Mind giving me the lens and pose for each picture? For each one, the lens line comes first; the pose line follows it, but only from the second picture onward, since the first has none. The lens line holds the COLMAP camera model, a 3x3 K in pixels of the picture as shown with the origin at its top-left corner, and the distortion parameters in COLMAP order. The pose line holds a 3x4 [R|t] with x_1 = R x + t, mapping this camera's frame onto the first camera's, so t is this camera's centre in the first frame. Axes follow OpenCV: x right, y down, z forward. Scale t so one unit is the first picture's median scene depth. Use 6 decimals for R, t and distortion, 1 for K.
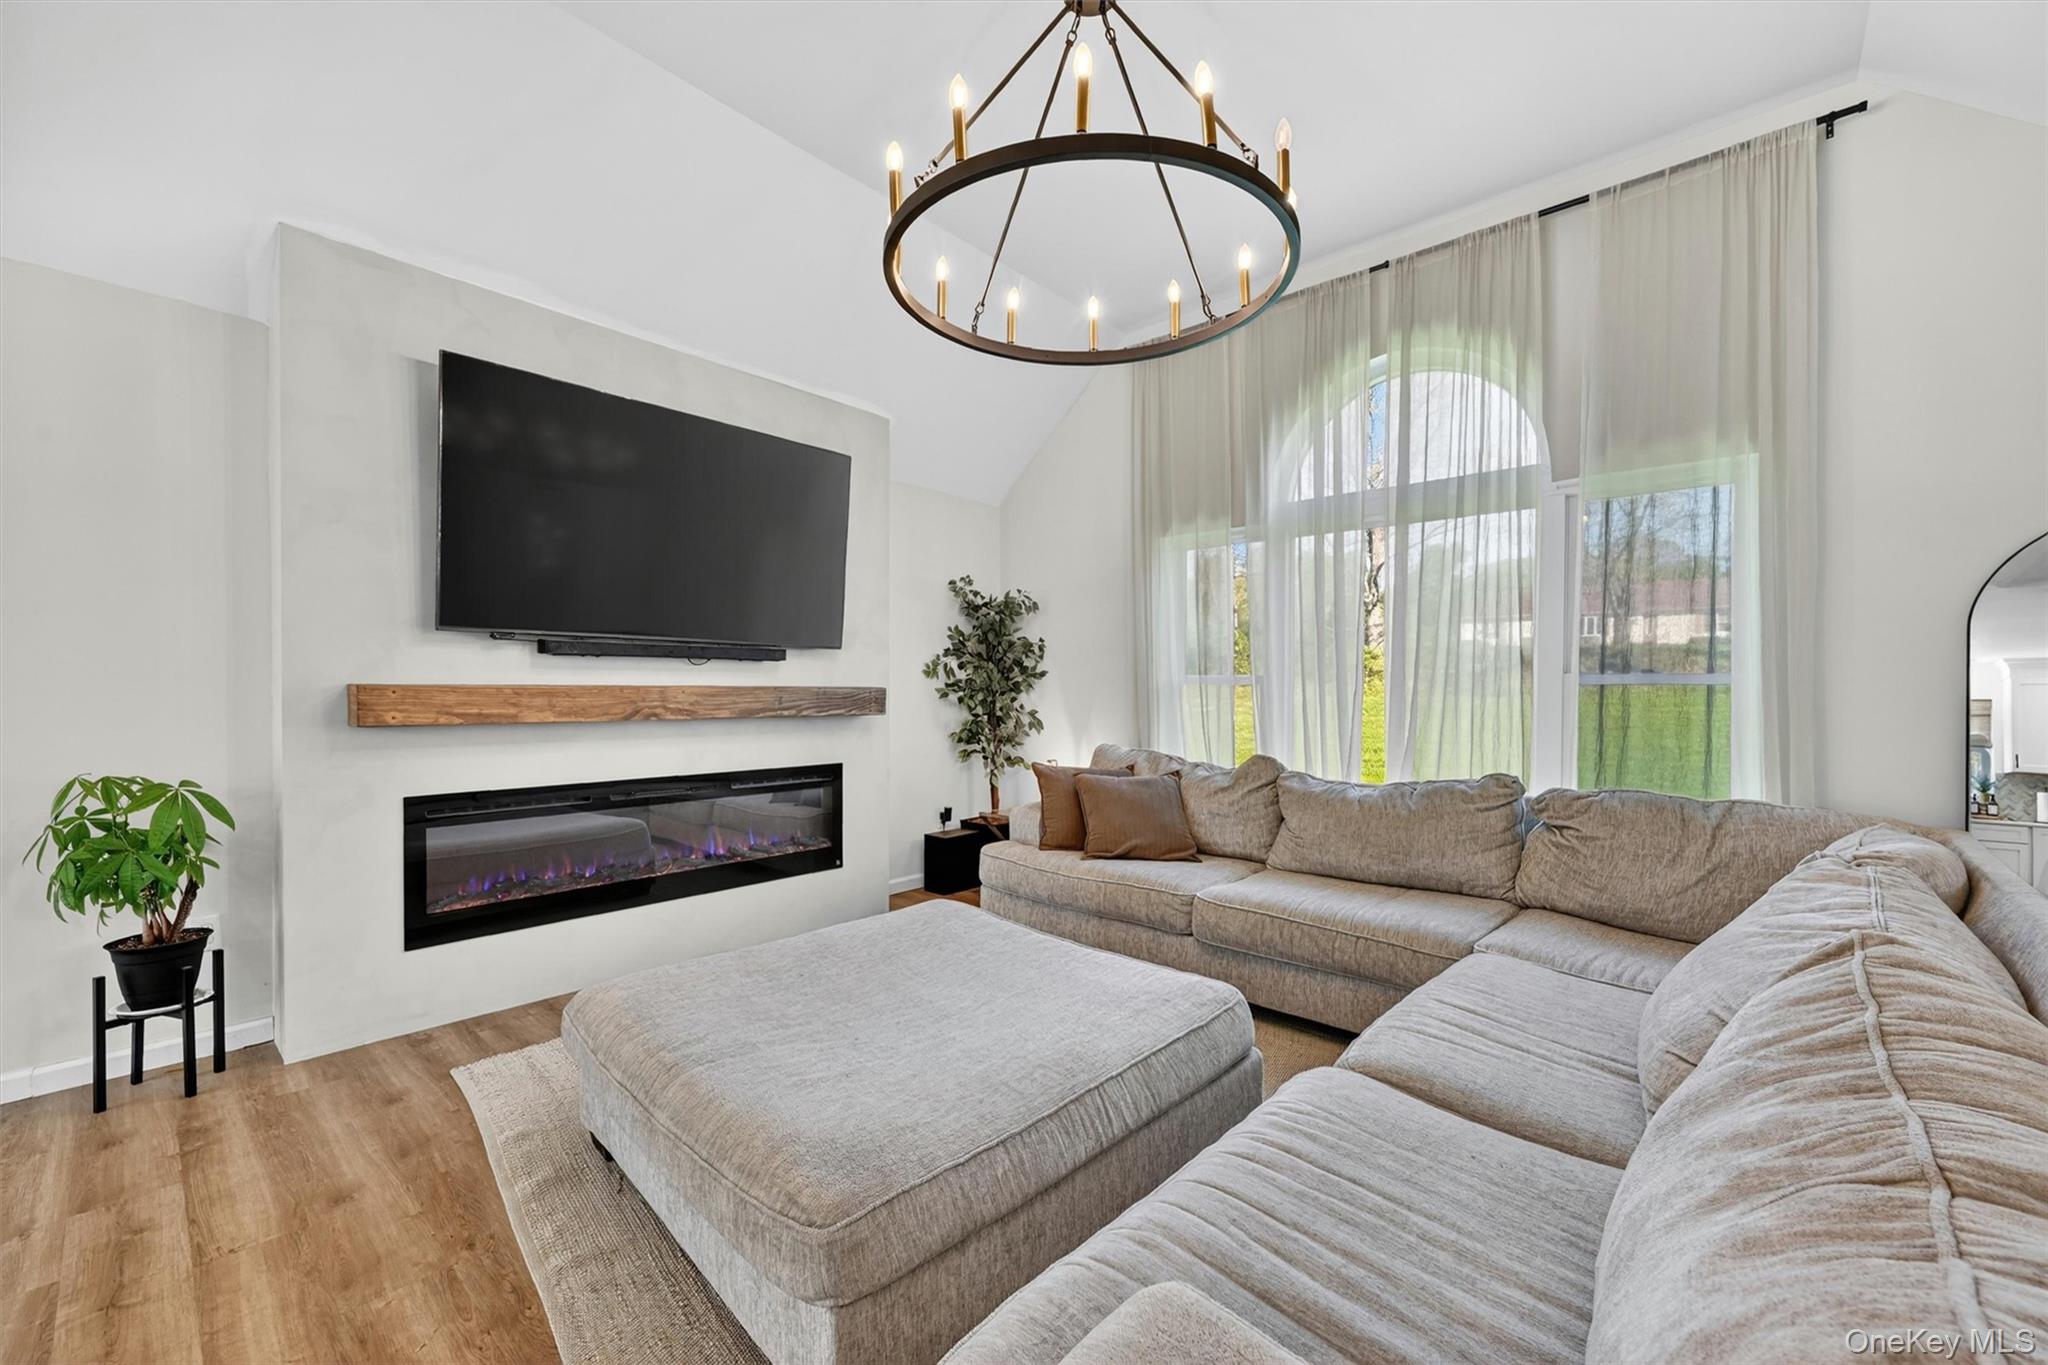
lens RADIAL K [[834.3, 0, 1019.5], [0, 834.3, 690.0], [0, 0, 1]] dist [-0.003901, 0.001626]
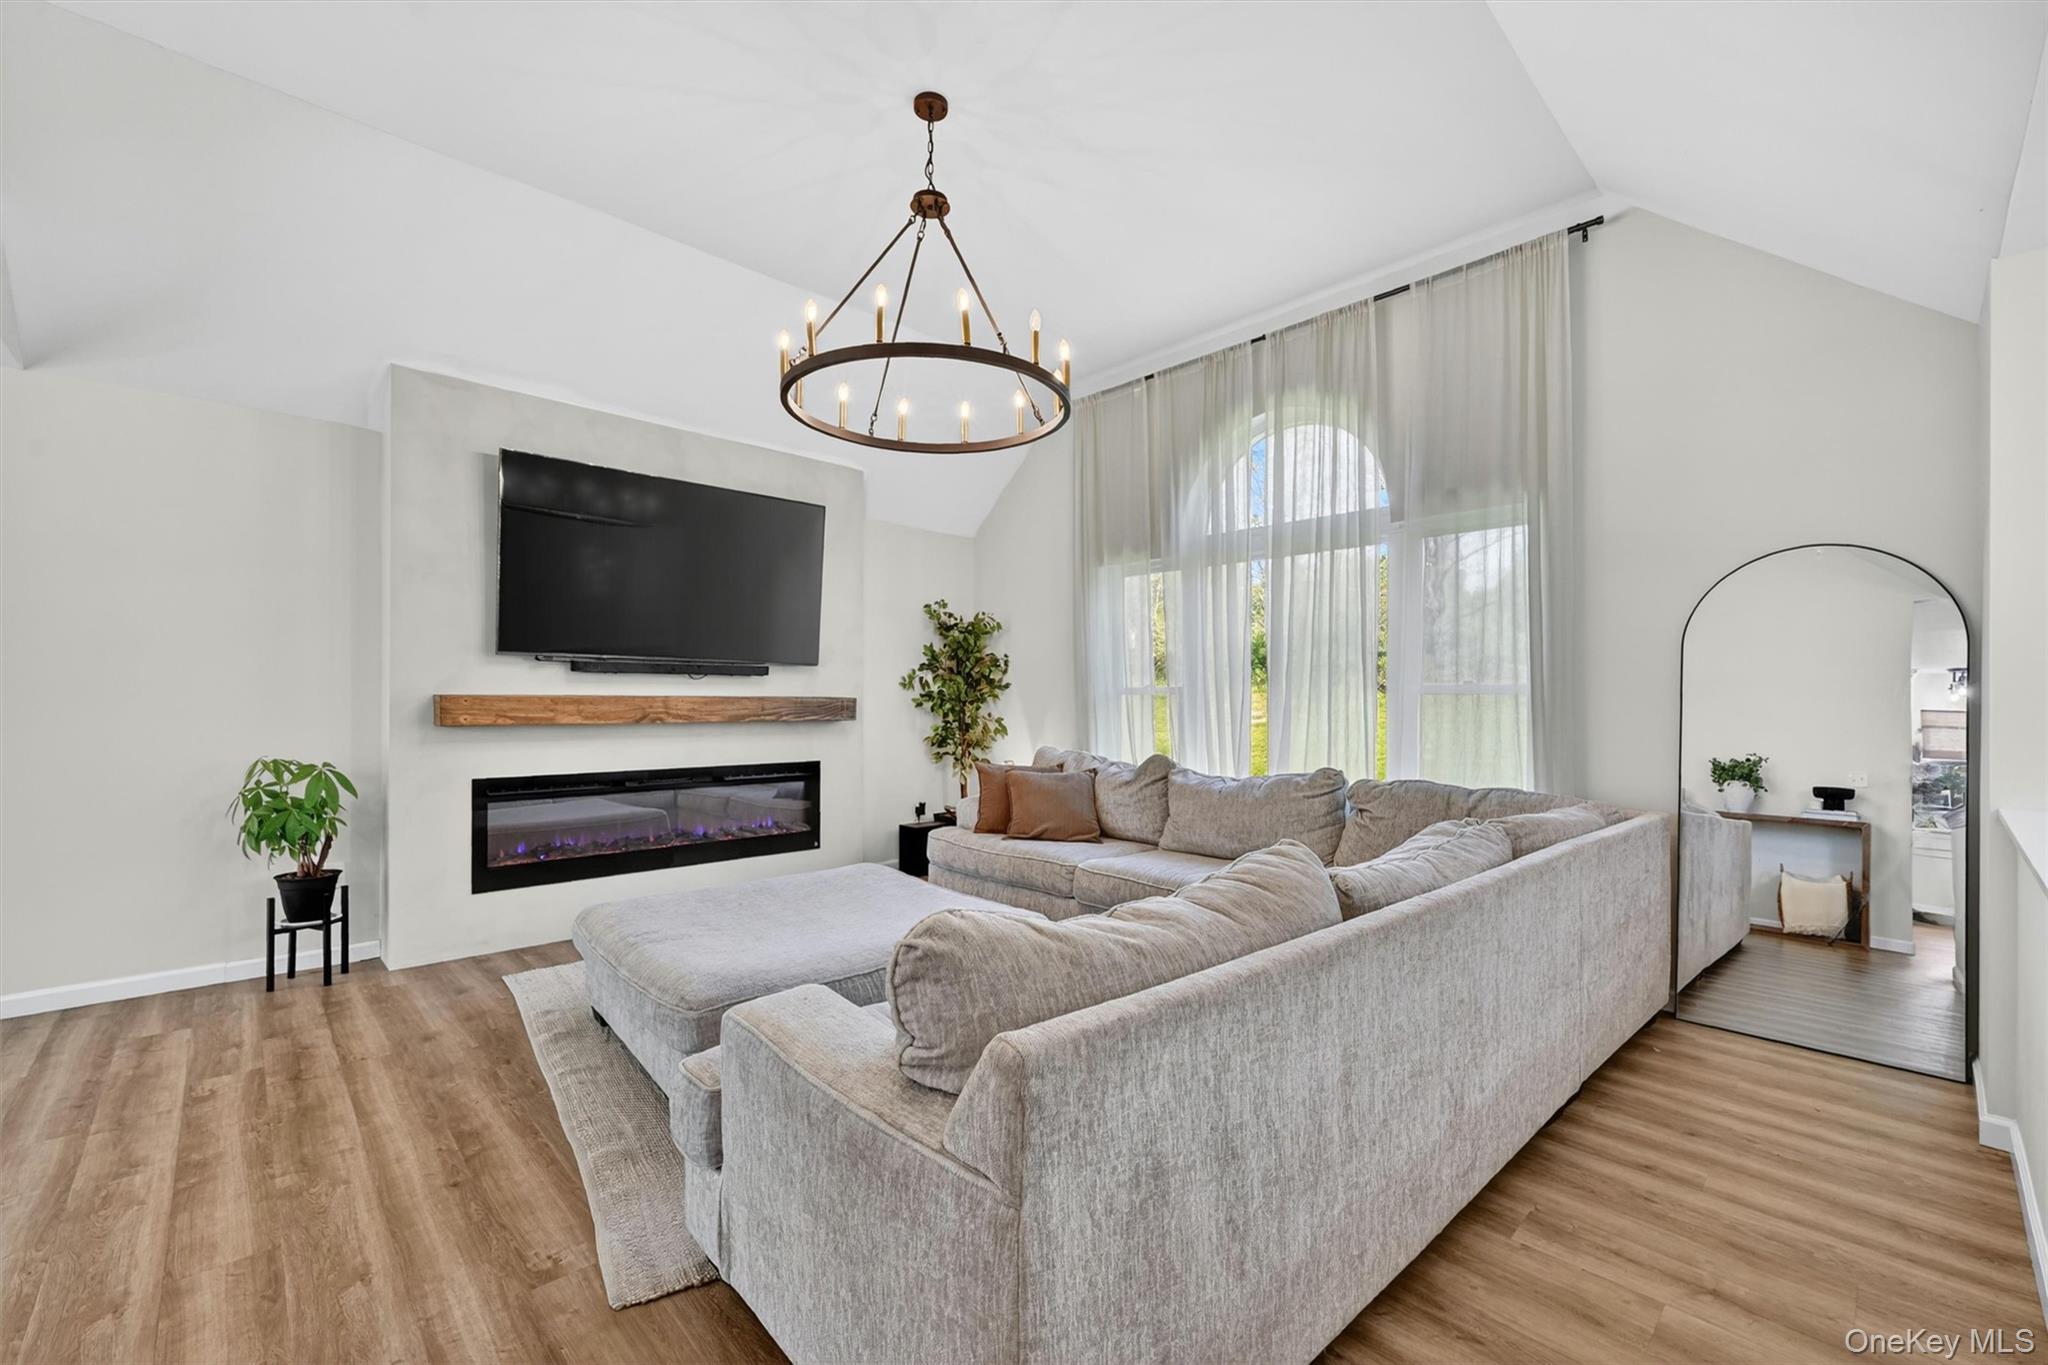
lens RADIAL K [[906.8, 0, 1033.2], [0, 906.8, 690.1], [0, 0, 1]] dist [0.003541, -0.001301]
pose [[0.995992, -0.001693, -0.089425, 0.273894], [0.000485, 0.999908, -0.013527, 0.005152], [0.089440, 0.013430, 0.995902, -0.354643]]
